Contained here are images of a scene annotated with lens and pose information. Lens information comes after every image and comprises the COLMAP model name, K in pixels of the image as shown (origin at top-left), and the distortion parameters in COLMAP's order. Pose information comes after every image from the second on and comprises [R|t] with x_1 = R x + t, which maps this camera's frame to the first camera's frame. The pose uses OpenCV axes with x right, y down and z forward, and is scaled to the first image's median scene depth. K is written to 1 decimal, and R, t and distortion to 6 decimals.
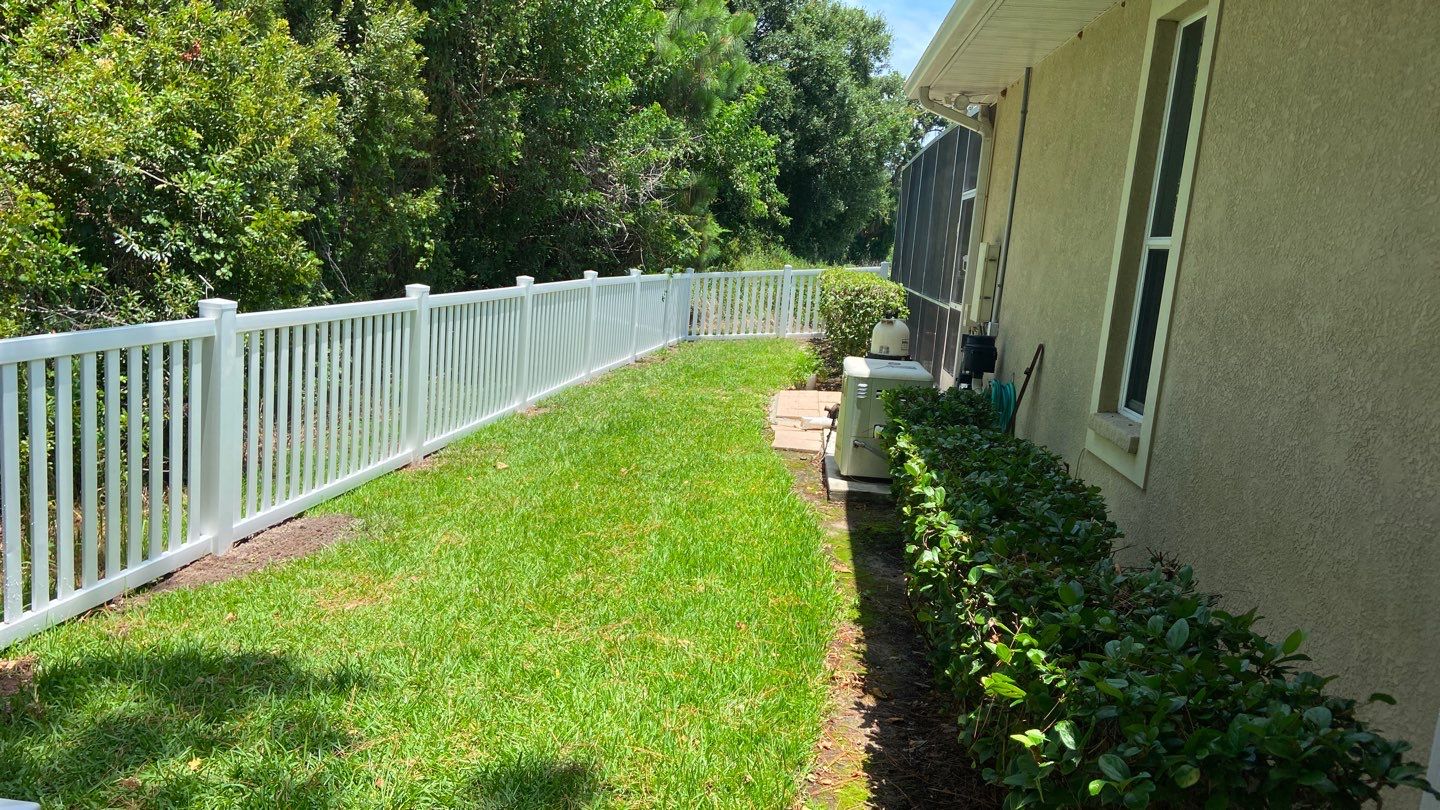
lens RADIAL K [[1085.0, 0, 711.2], [0, 1085.0, 406.0], [0, 0, 1]] dist [0.117875, -0.154410]
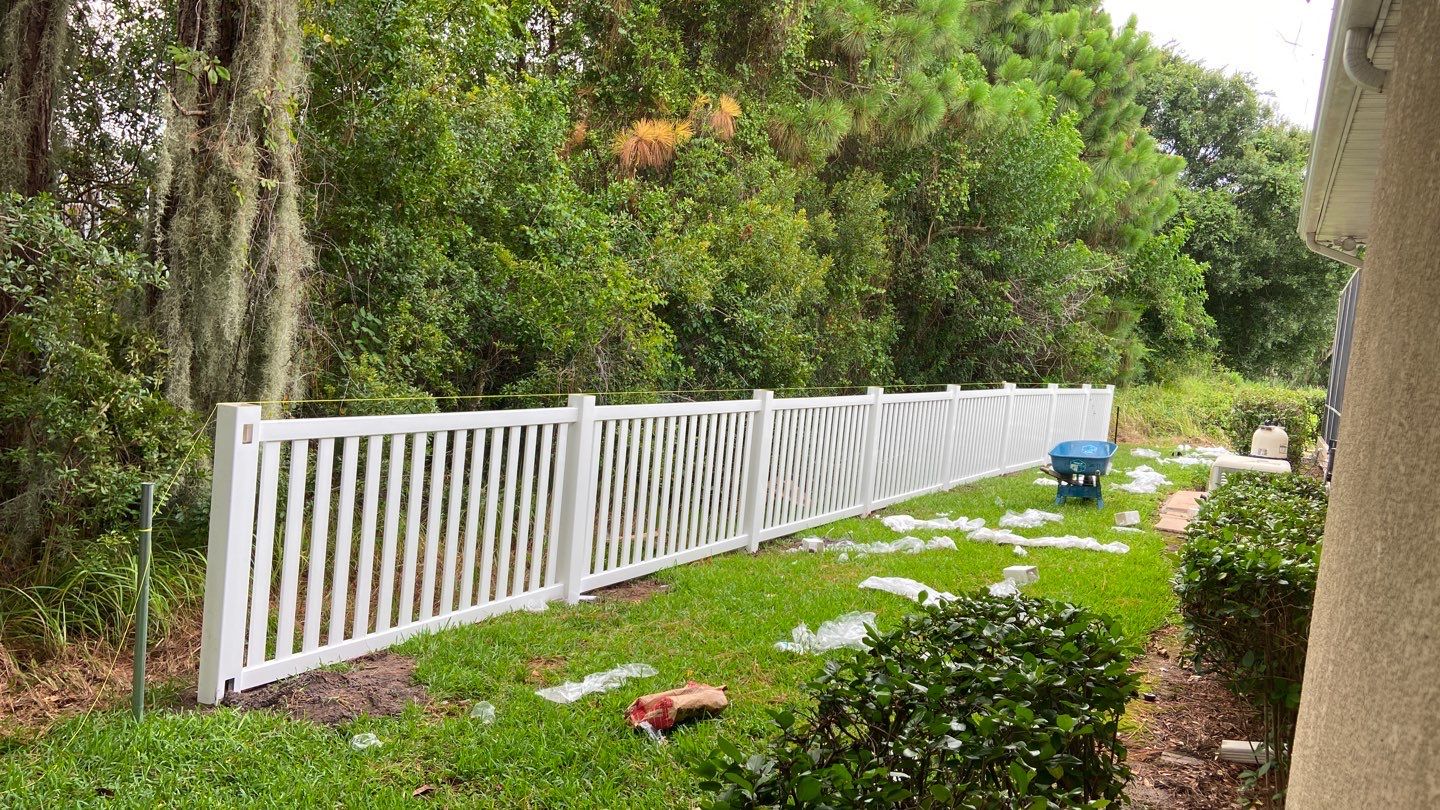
lens RADIAL K [[1085.0, 0, 716.6], [0, 1085.0, 408.0], [0, 0, 1]] dist [0.117875, -0.154410]
pose [[0.926989, 0.035560, -0.373399, 0.058745], [-0.074583, 0.993092, -0.090582, 0.054645], [0.367599, 0.111818, 0.923238, -0.332295]]
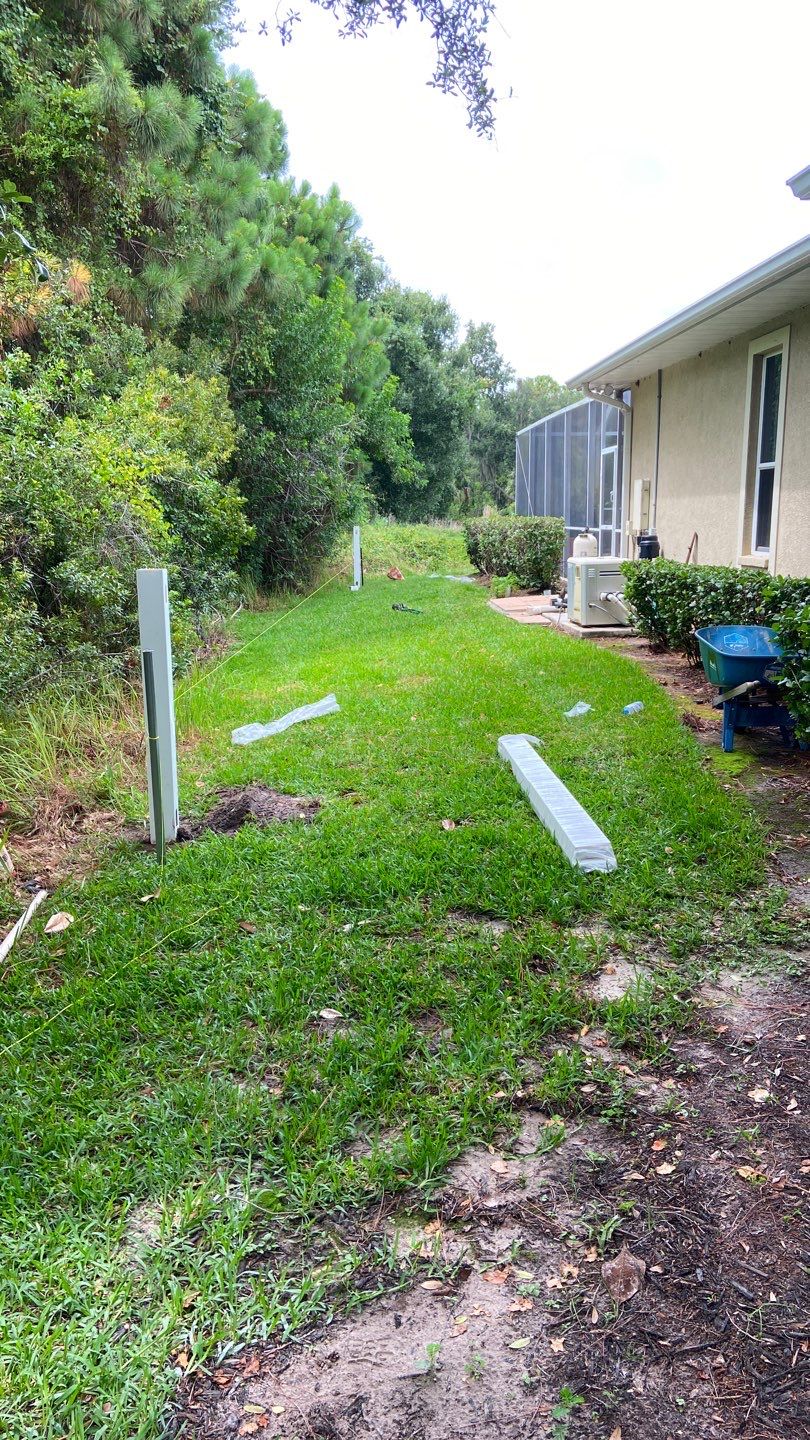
lens RADIAL K [[1085.0, 0, 419.5], [0, 1085.0, 711.3], [0, 0, 1]] dist [0.117875, -0.154410]
pose [[0.983920, -0.116006, 0.135811, -0.322531], [0.111652, 0.992971, 0.039276, 0.088120], [-0.139413, -0.023481, 0.989956, -0.545061]]
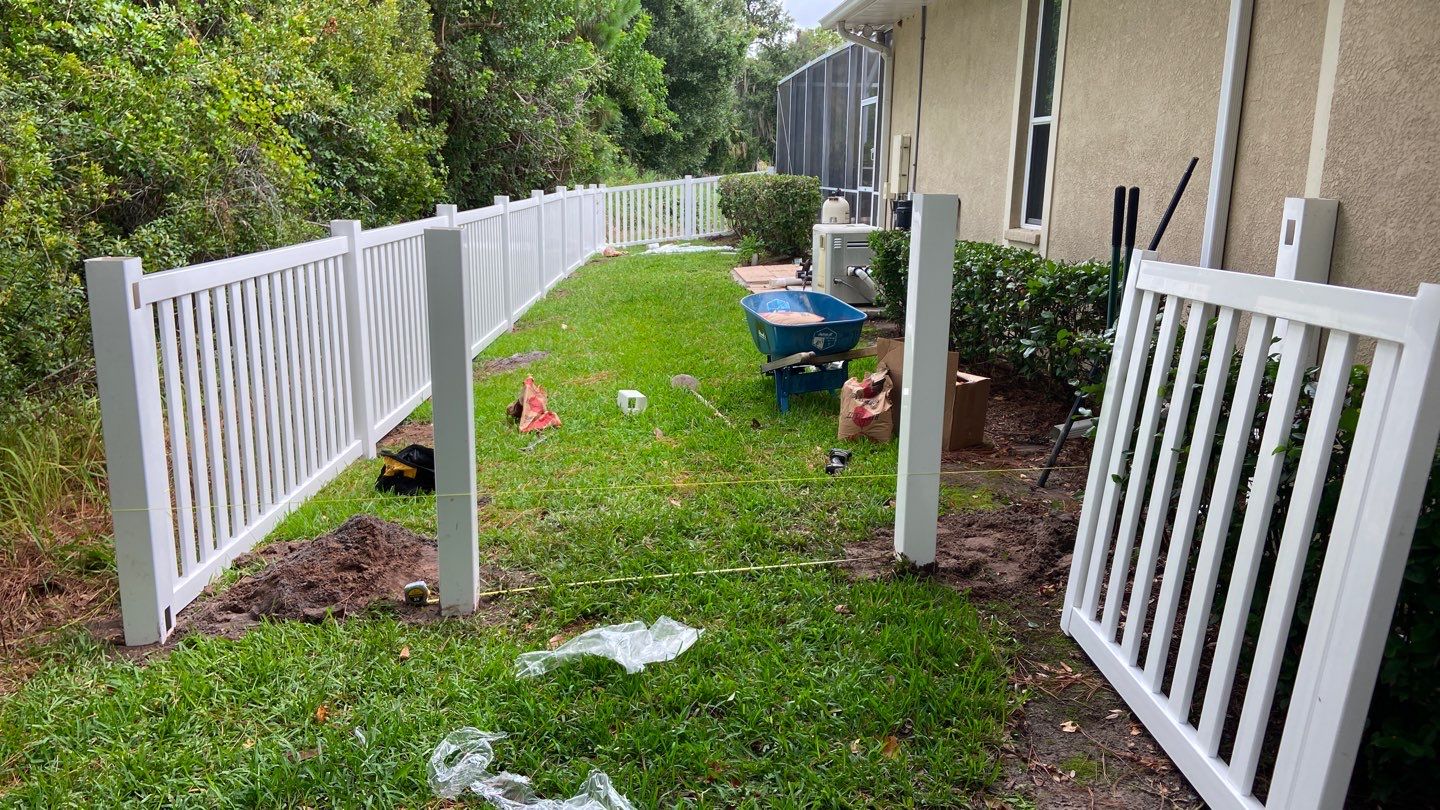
lens RADIAL K [[1085.0, 0, 719.9], [0, 1085.0, 413.3], [0, 0, 1]] dist [0.117875, -0.154410]
pose [[0.982831, -0.104698, 0.151928, -0.222106], [0.092962, 0.992253, 0.082412, 0.065568], [-0.159380, -0.066874, 0.984950, -0.358364]]
